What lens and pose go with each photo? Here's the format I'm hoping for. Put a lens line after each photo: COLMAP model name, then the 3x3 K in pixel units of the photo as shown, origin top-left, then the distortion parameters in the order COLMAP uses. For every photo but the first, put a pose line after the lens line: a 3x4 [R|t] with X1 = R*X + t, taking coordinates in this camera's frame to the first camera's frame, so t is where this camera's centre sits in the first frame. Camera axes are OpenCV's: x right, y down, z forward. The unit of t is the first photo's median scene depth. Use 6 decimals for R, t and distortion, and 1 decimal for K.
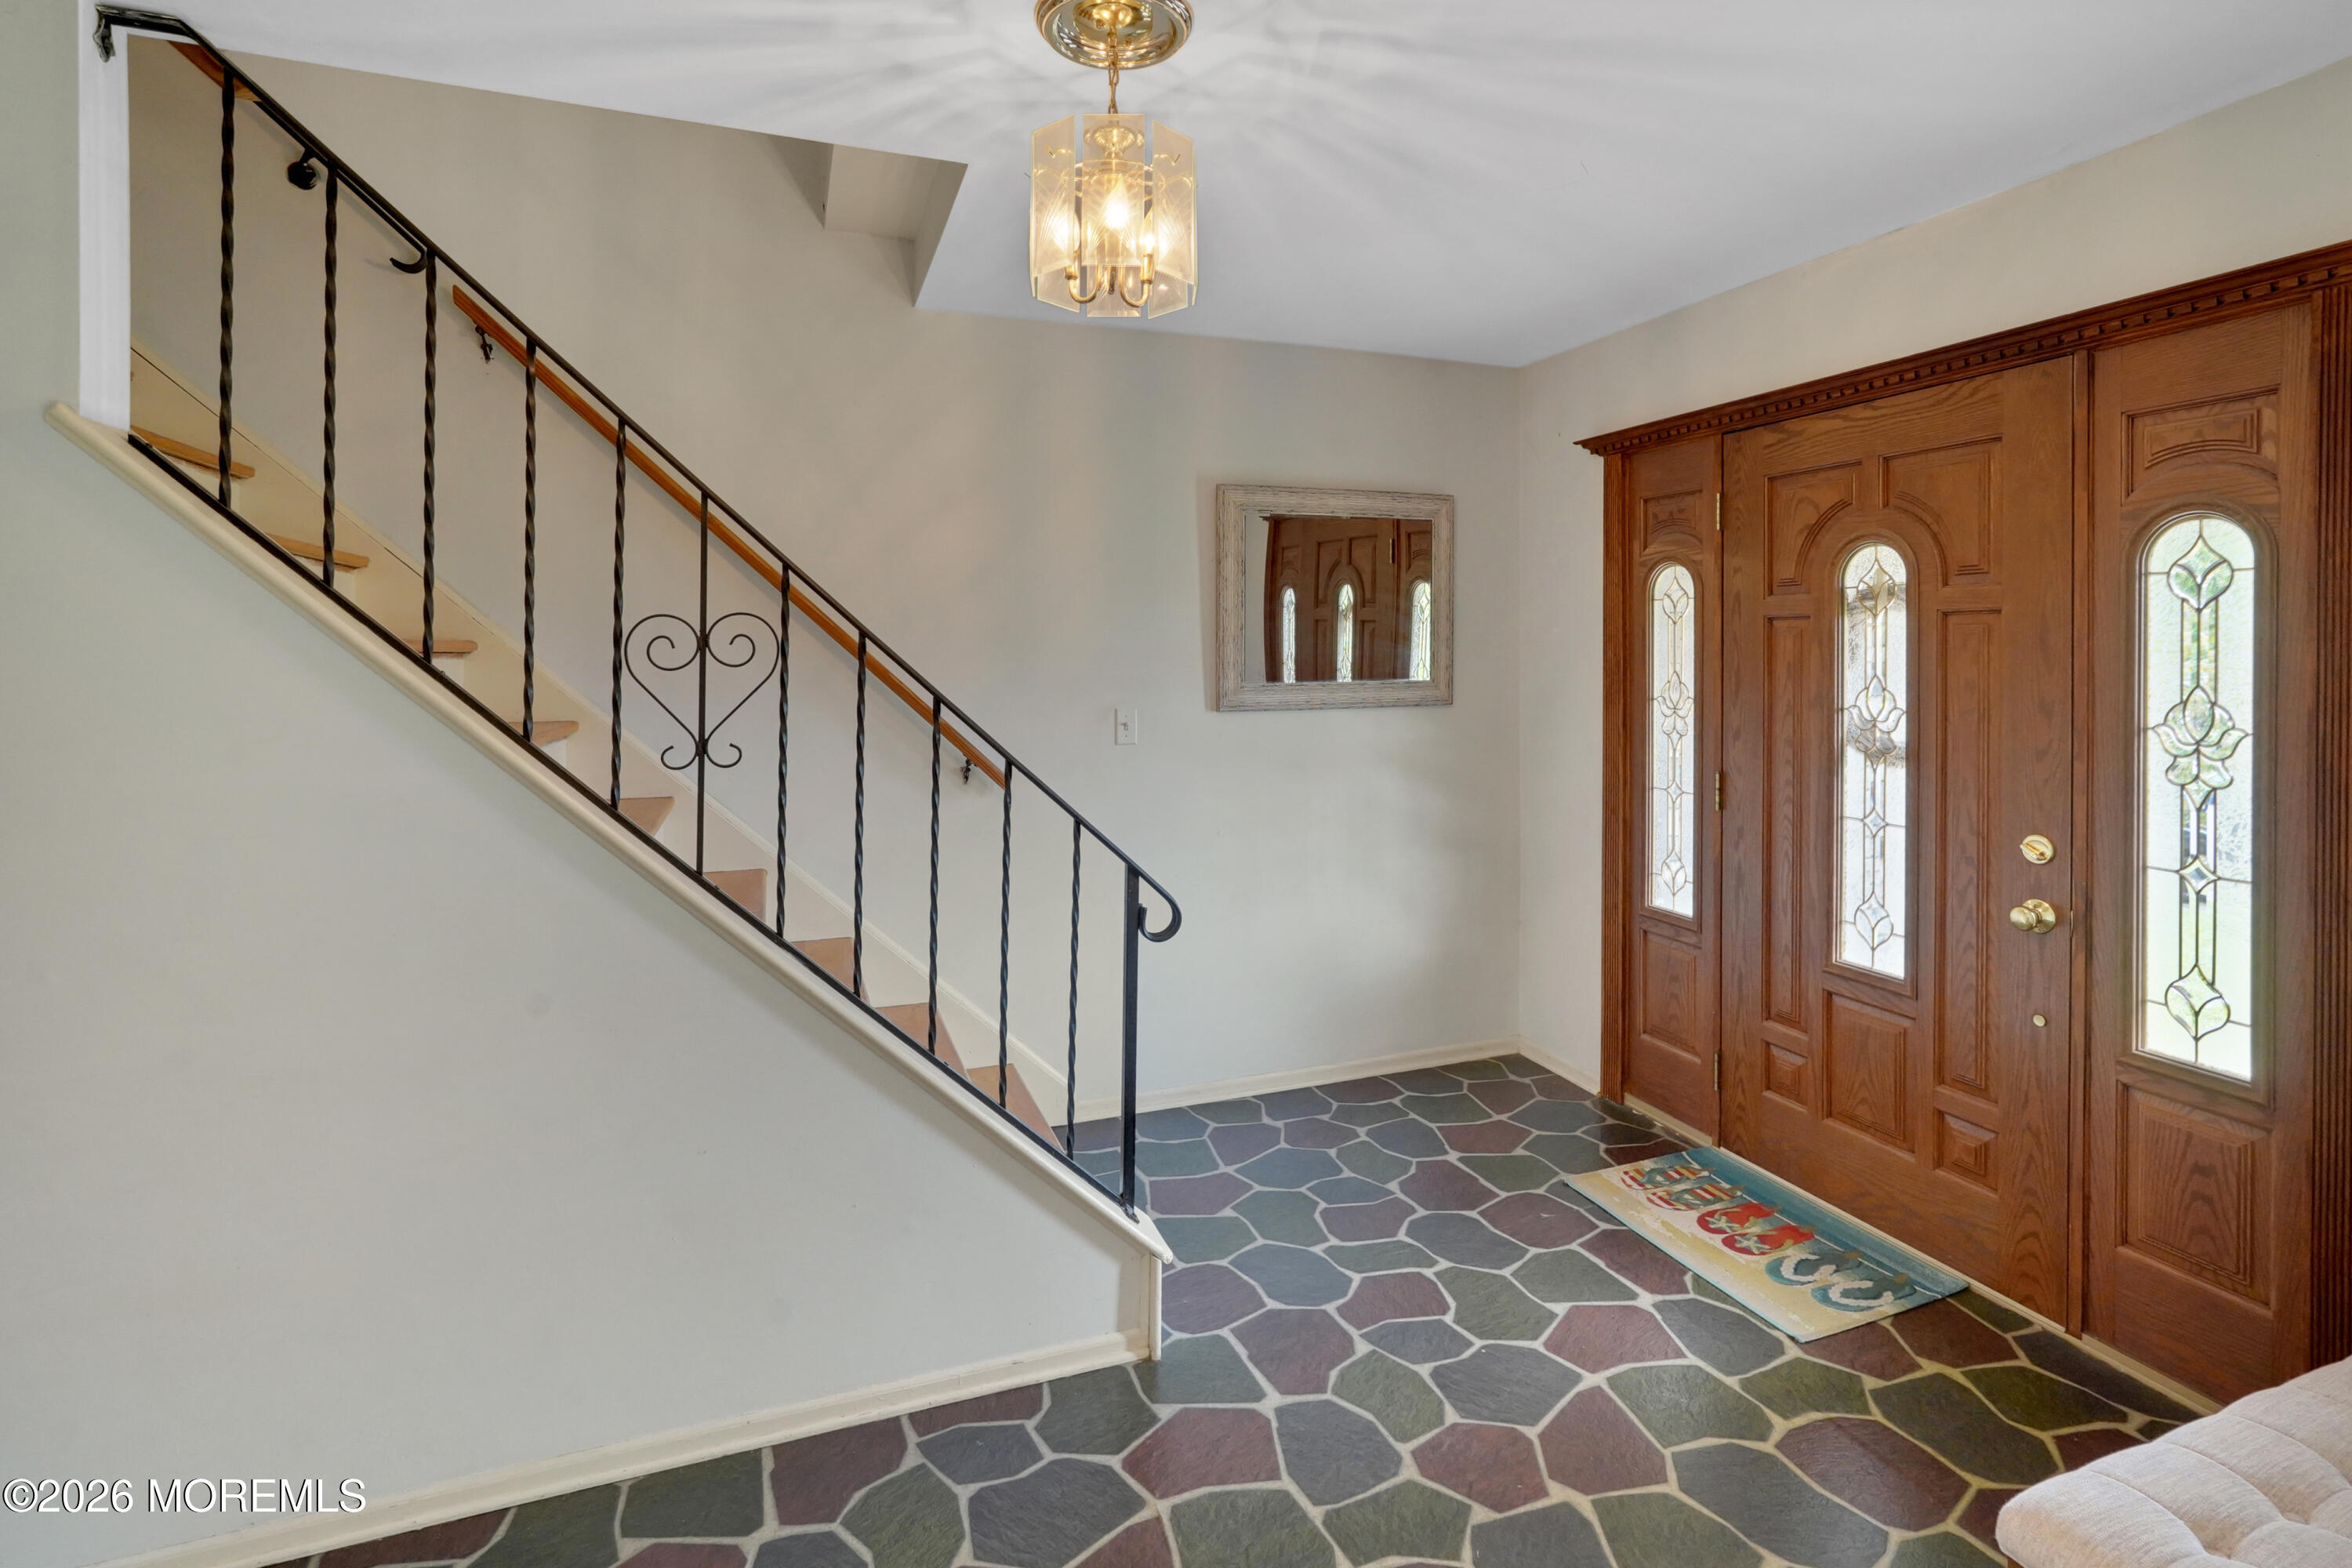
lens RADIAL K [[1174.6, 0, 1237.9], [0, 1174.6, 640.3], [0, 0, 1]] dist [0.026659, 0.000035]
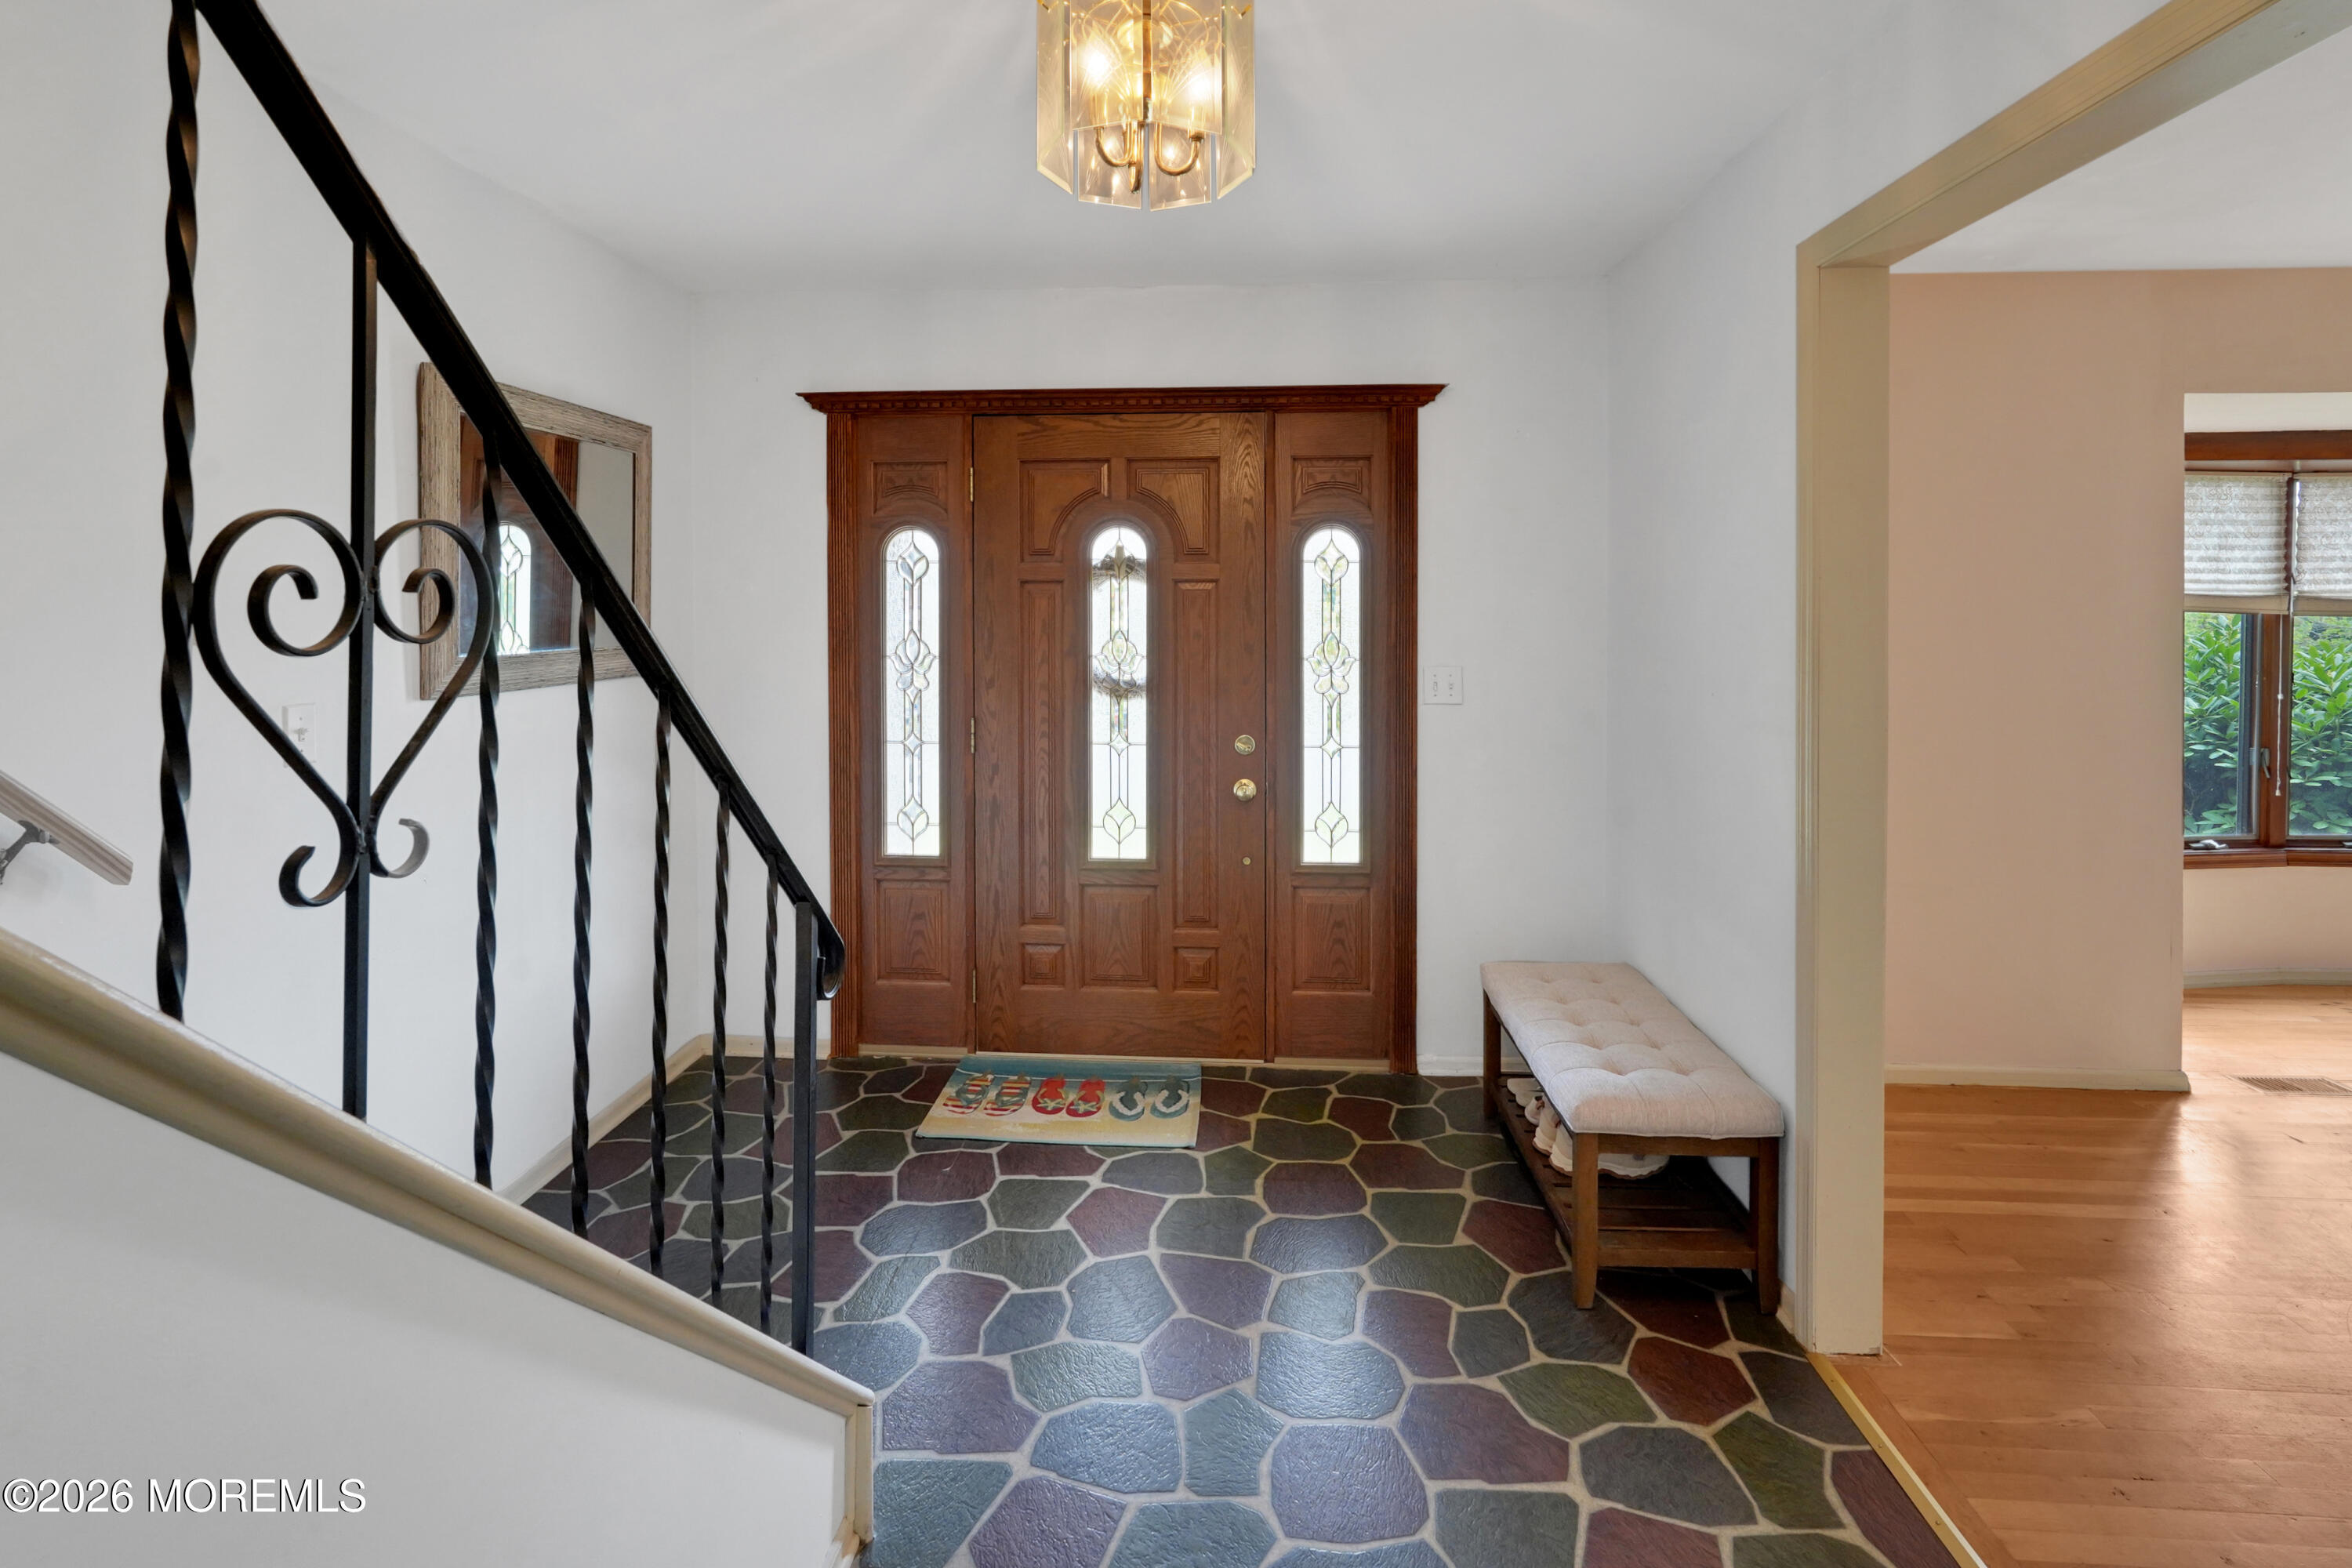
lens RADIAL K [[1111.2, 0, 1179.3], [0, 1111.2, 606.8], [0, 0, 1]] dist [0.001123, 0.000097]
pose [[0.430167, 0.002228, 0.902746, -0.523828], [-0.006455, 0.999979, 0.000608, 0.004897], [-0.902726, -0.006089, 0.430173, 0.427314]]
